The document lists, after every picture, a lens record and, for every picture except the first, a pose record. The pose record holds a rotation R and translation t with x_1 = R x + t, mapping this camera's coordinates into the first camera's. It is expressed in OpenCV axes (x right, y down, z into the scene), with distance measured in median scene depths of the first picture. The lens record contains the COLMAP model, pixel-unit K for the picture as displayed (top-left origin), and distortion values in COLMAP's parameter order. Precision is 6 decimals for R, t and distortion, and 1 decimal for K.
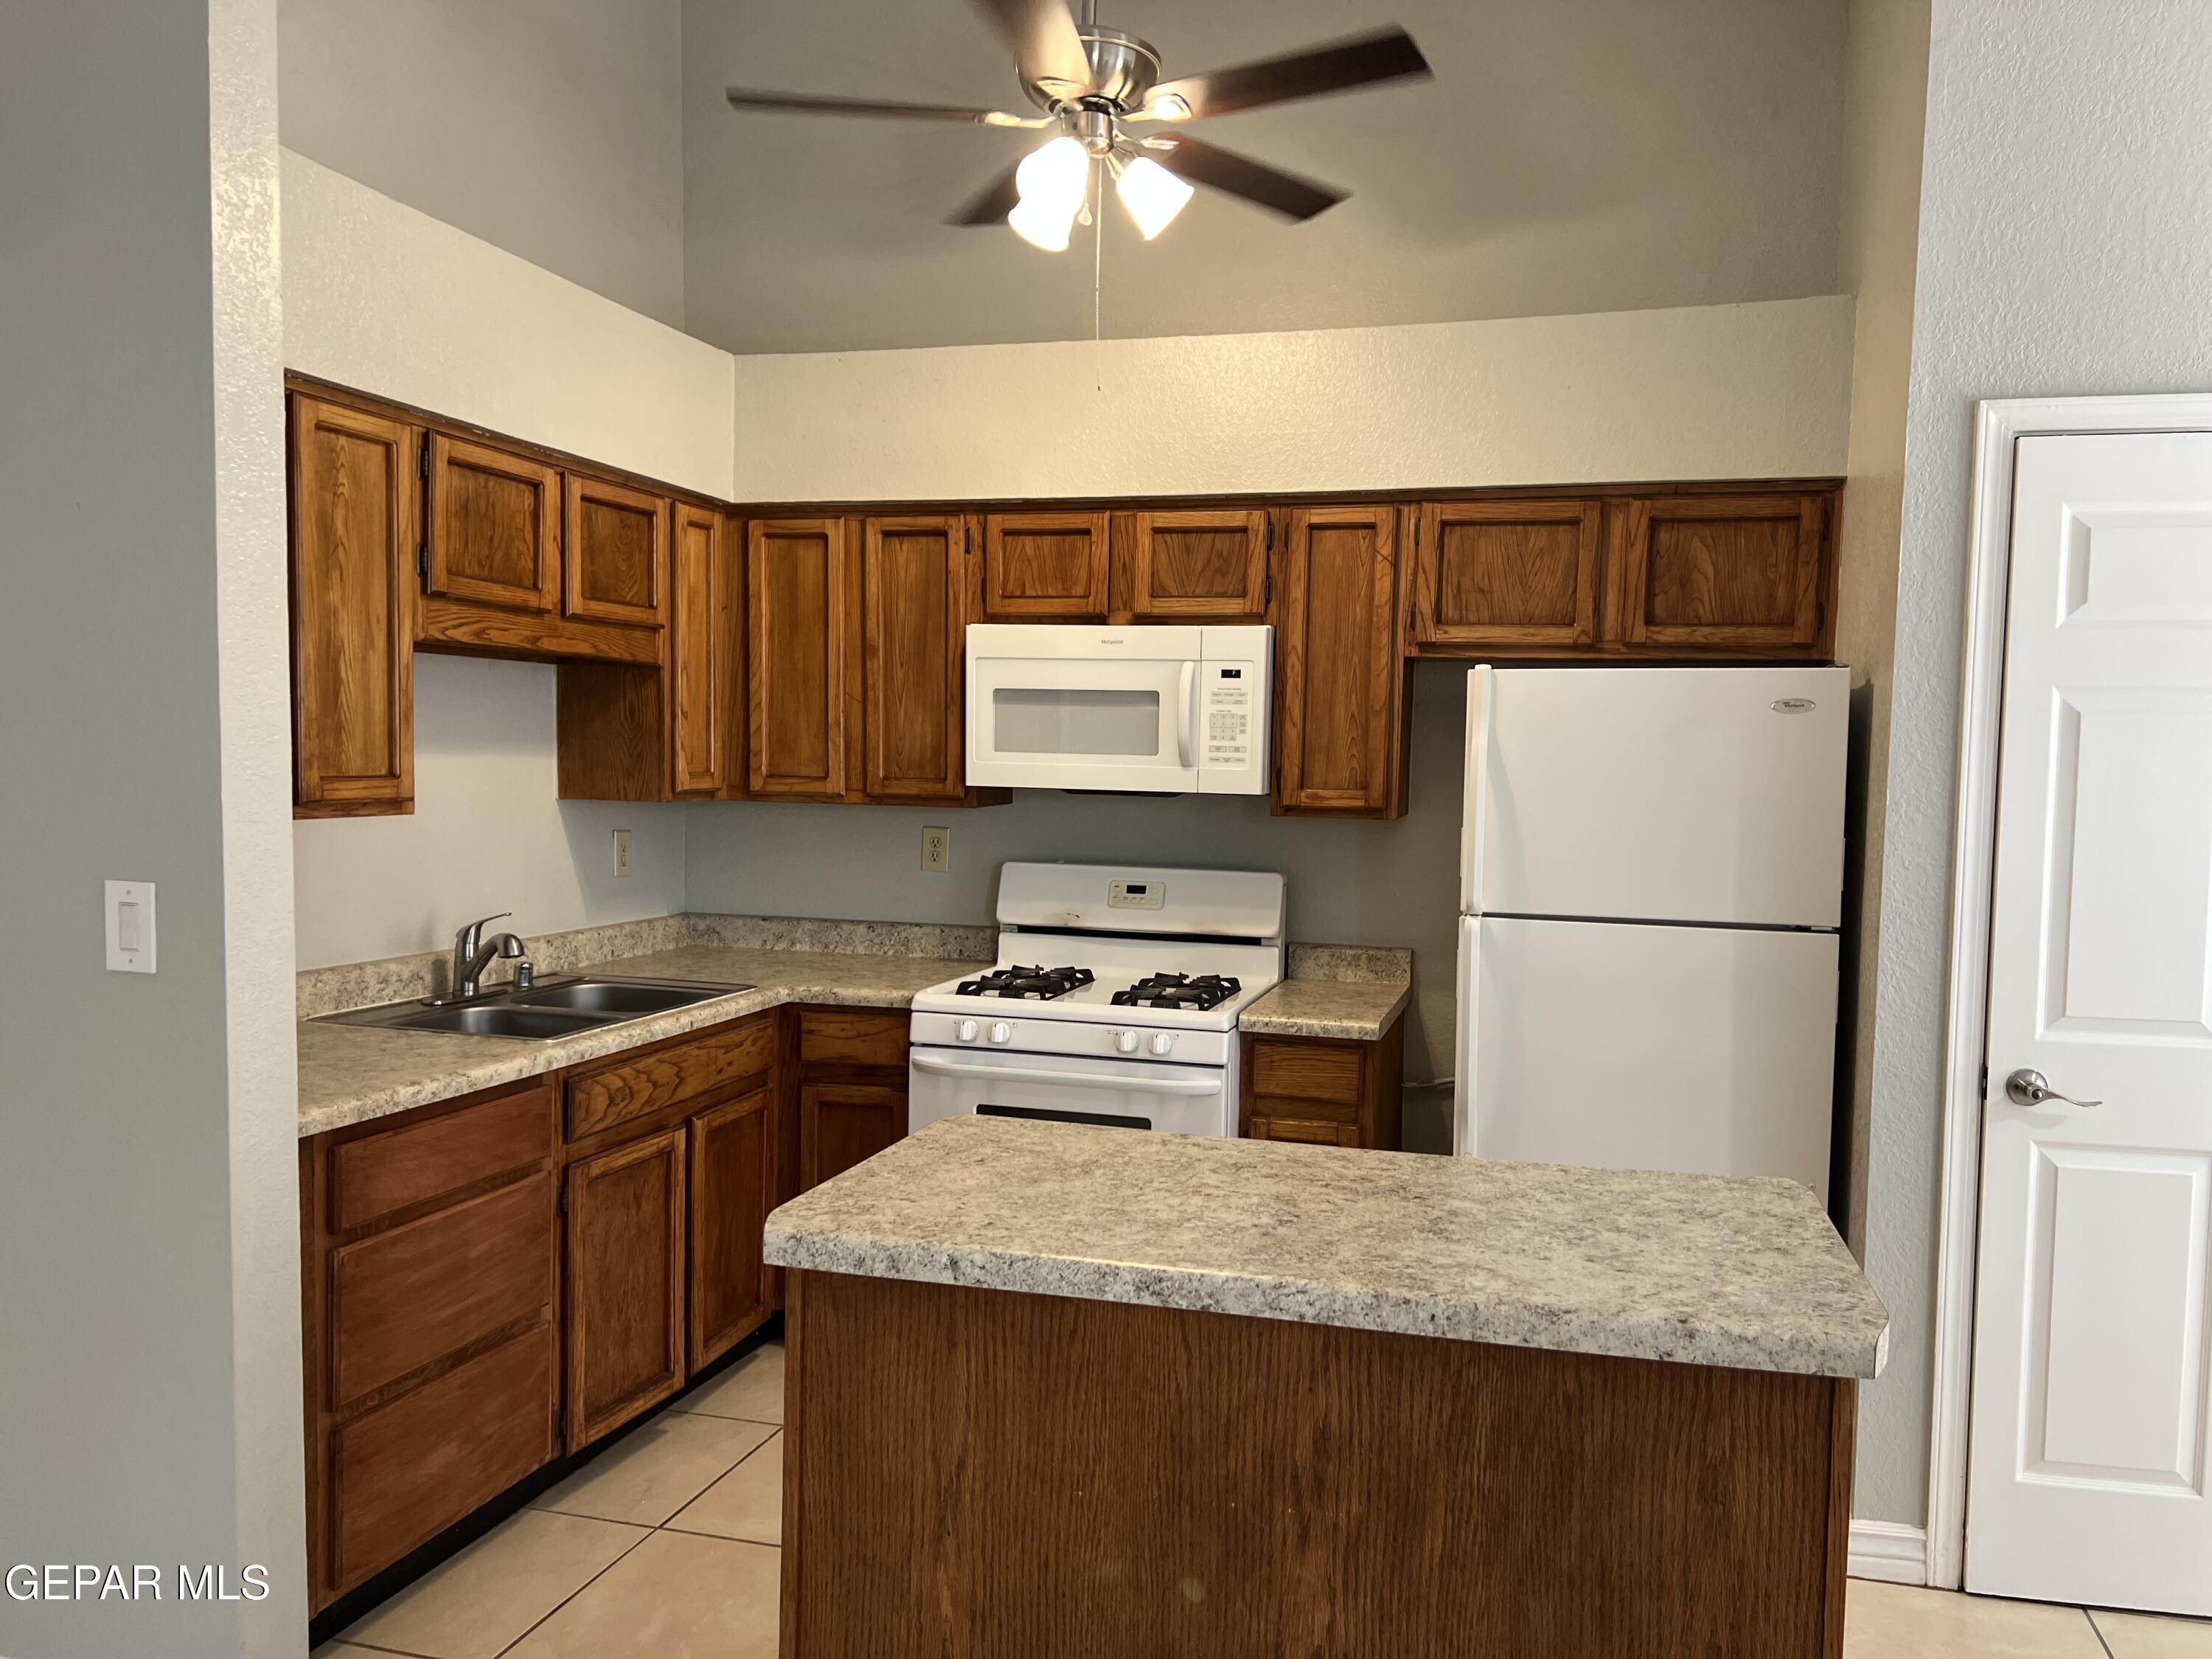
lens RADIAL K [[1658.7, 0, 1124.5], [0, 1658.7, 862.7], [0, 0, 1]] dist [0.058183, -0.070790]
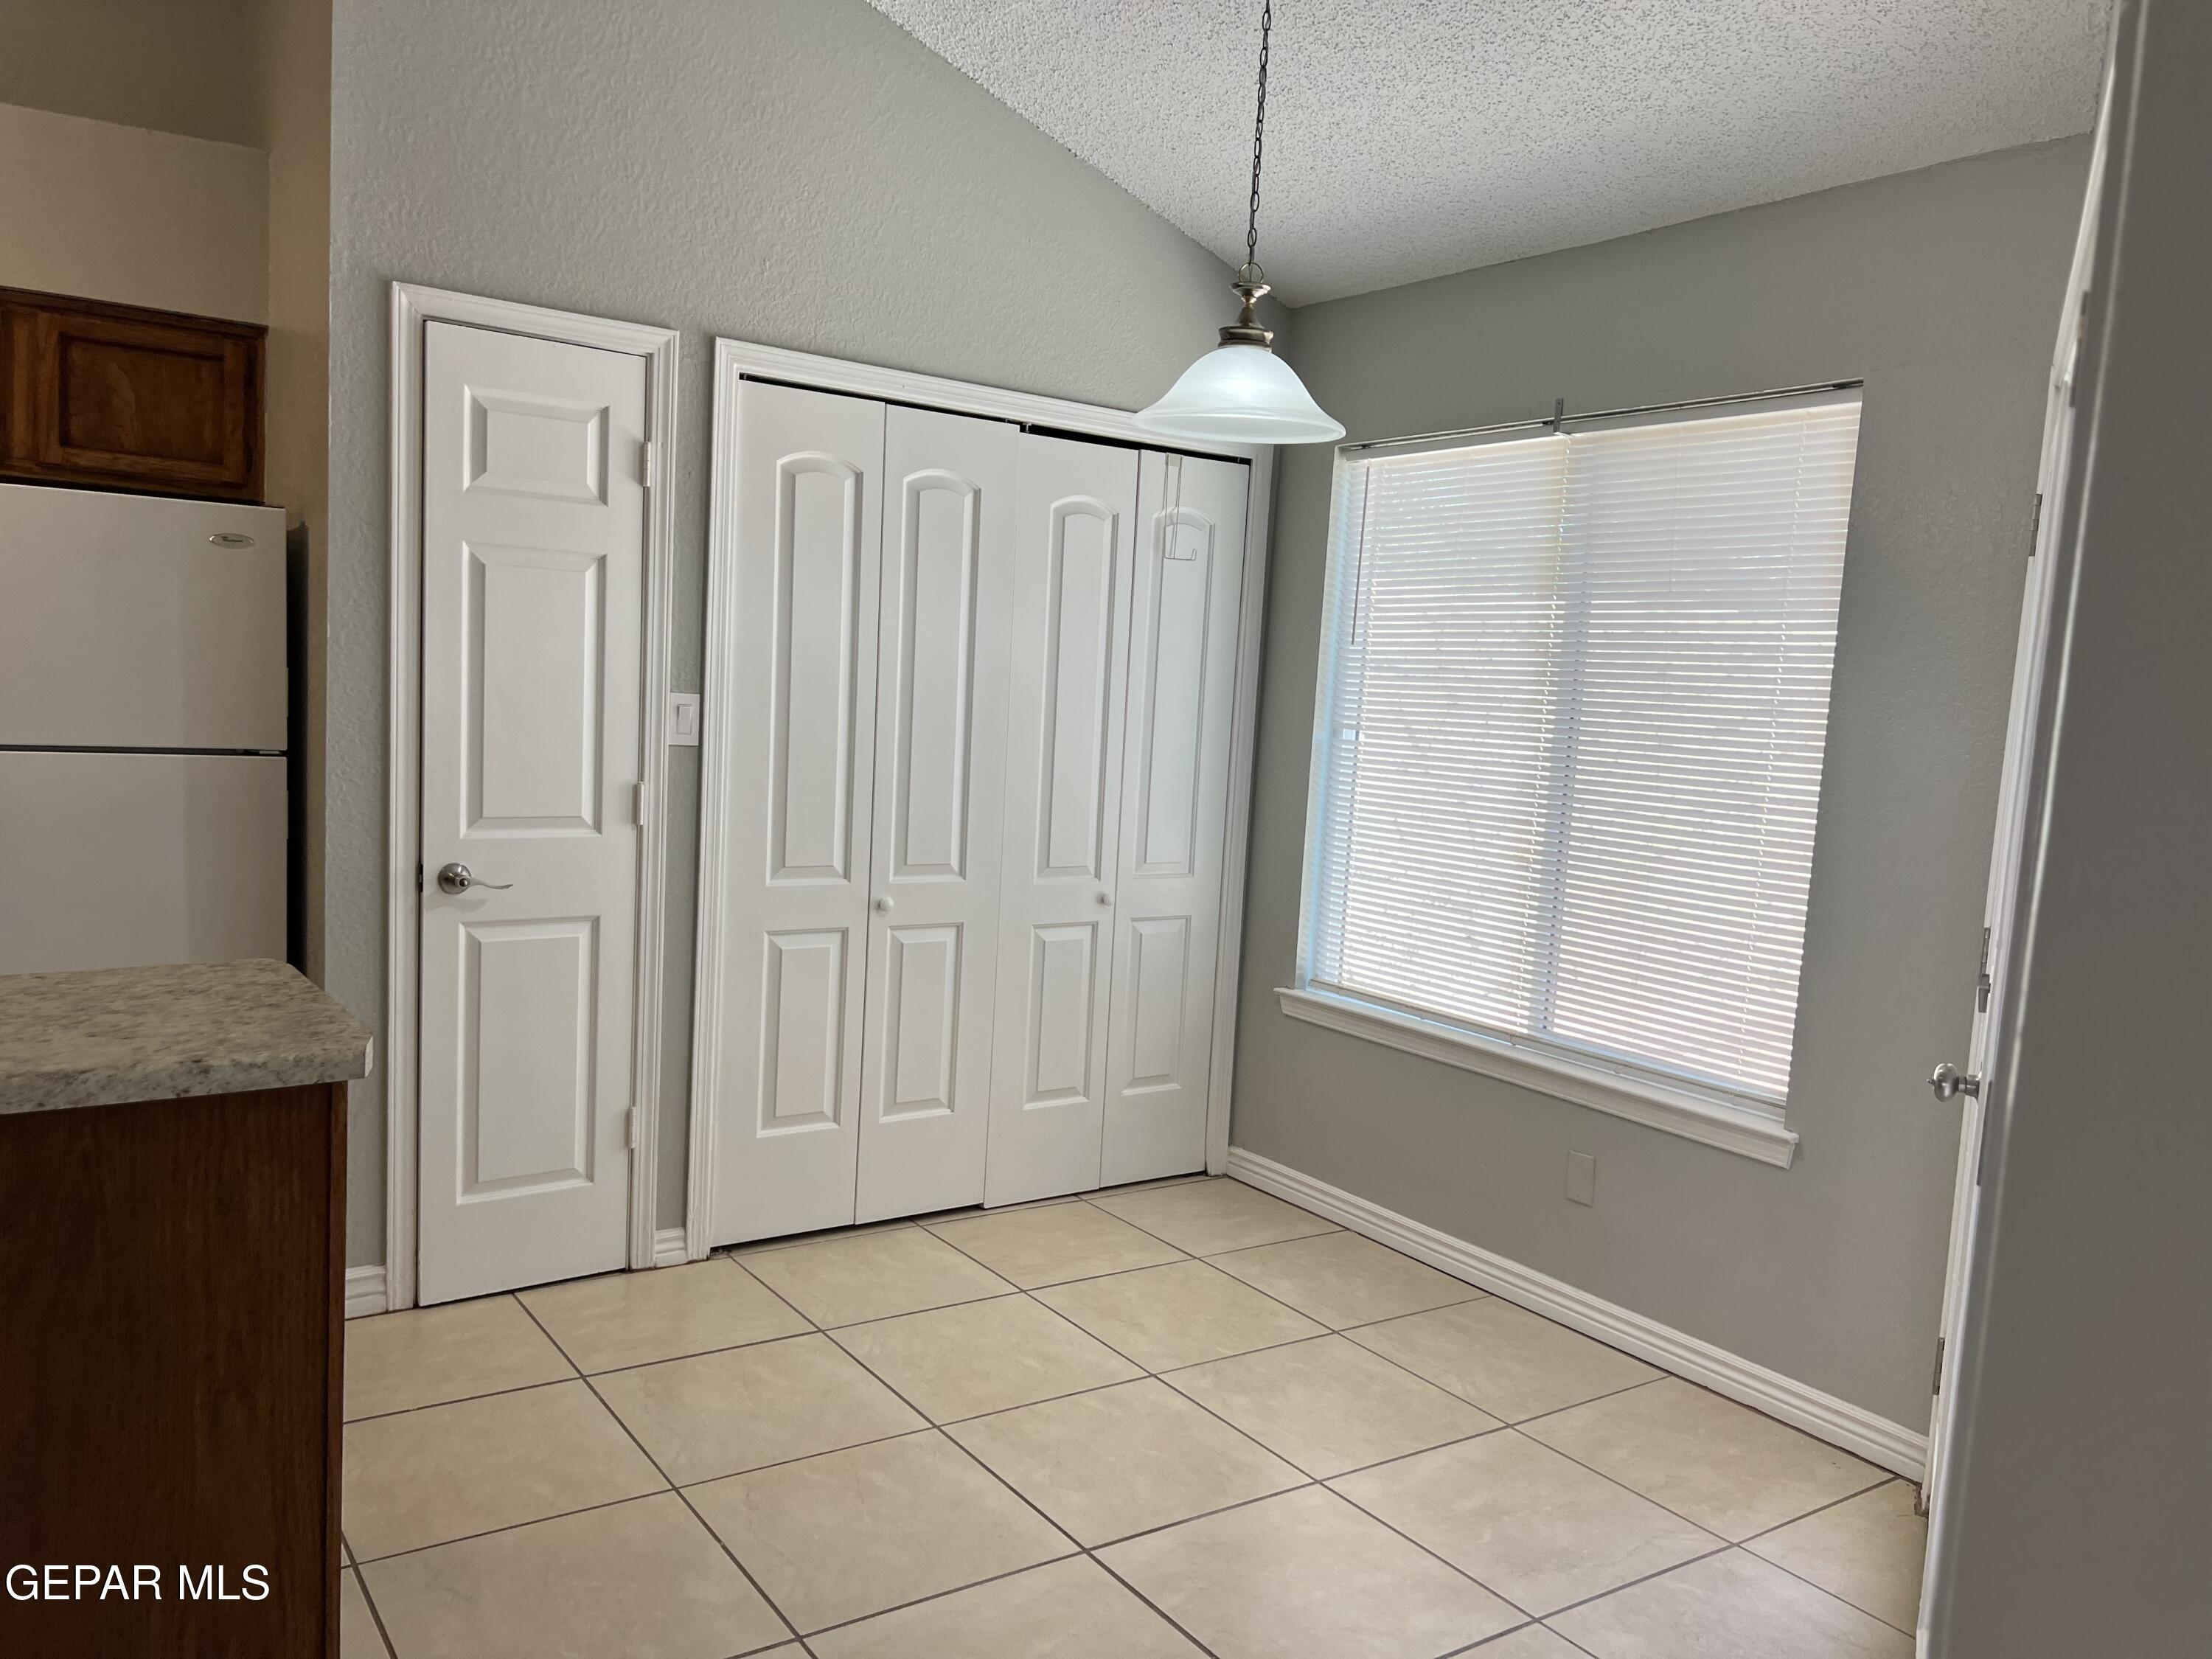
lens RADIAL K [[1658.7, 0, 1108.9], [0, 1658.7, 857.5], [0, 0, 1]] dist [0.058183, -0.070790]
pose [[0.635194, -0.064052, 0.769692, -0.079252], [0.005257, 0.996891, 0.078620, 0.026764], [-0.772335, -0.045893, 0.633555, -0.110689]]
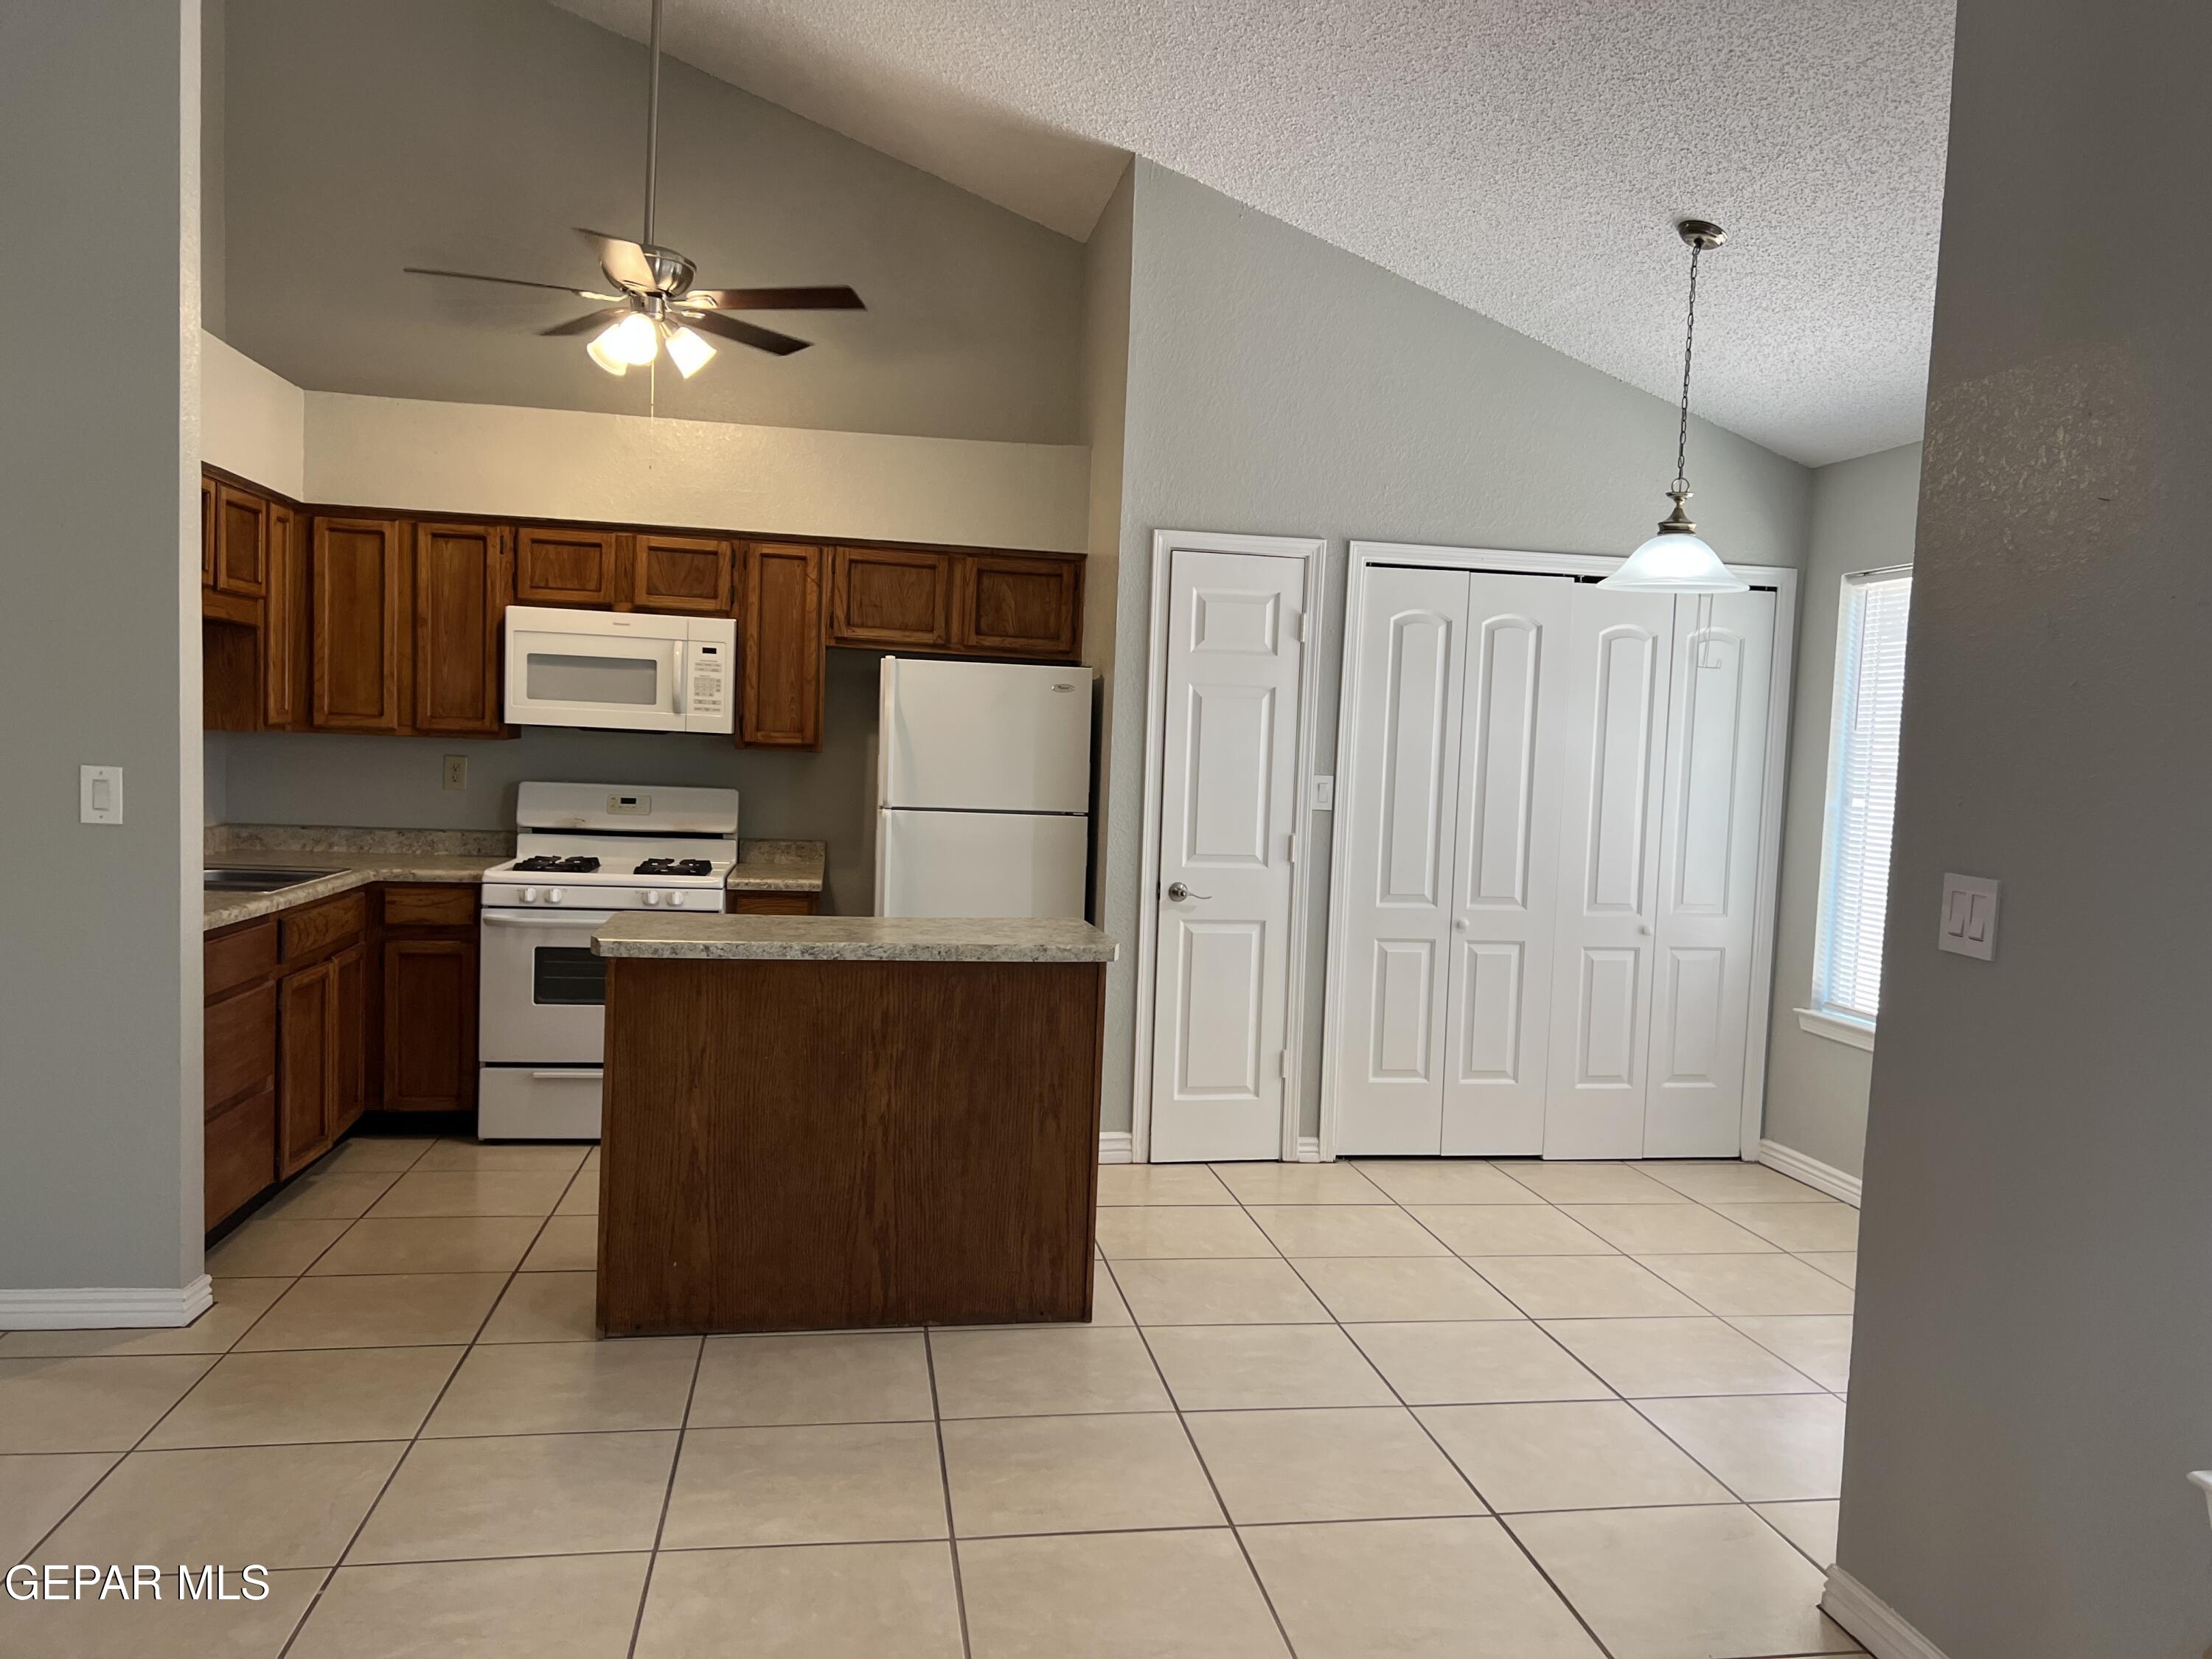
lens RADIAL K [[1658.7, 0, 1138.3], [0, 1658.7, 843.7], [0, 0, 1]] dist [0.058183, -0.070790]
pose [[0.899453, -0.009358, 0.436917, -0.318413], [0.005260, 0.999930, 0.010588, 0.056763], [-0.436986, -0.007225, 0.899439, -0.659276]]
